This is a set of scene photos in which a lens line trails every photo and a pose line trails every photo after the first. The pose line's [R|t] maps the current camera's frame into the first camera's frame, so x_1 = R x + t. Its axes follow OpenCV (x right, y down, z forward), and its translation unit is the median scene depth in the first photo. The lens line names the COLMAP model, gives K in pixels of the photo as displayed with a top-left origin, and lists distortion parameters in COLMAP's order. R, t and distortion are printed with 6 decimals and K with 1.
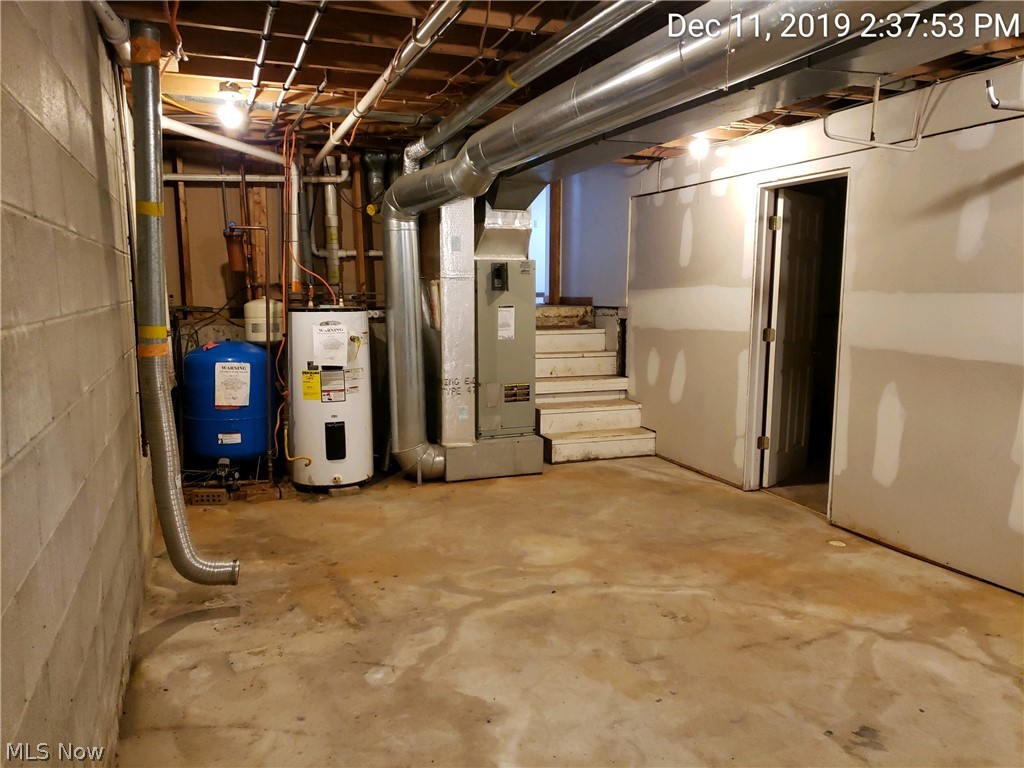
lens RADIAL K [[796.7, 0, 512.0], [0, 796.7, 384.0], [0, 0, 1]] dist [0.076001, -0.009397]
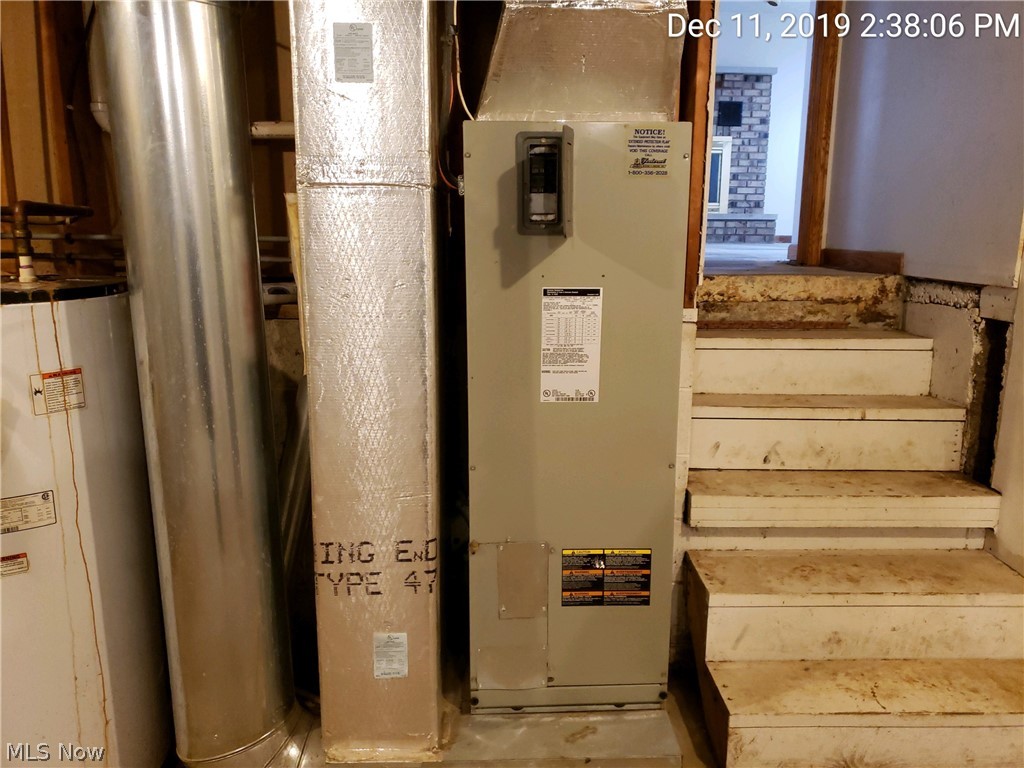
lens RADIAL K [[845.1, 0, 512.0], [0, 845.1, 384.0], [0, 0, 1]] dist [0.005937, -0.000399]
pose [[0.946936, 0.065239, -0.314733, 0.072164], [-0.045240, 0.996490, 0.070441, -0.087194], [0.318223, -0.052464, 0.946563, 0.727486]]
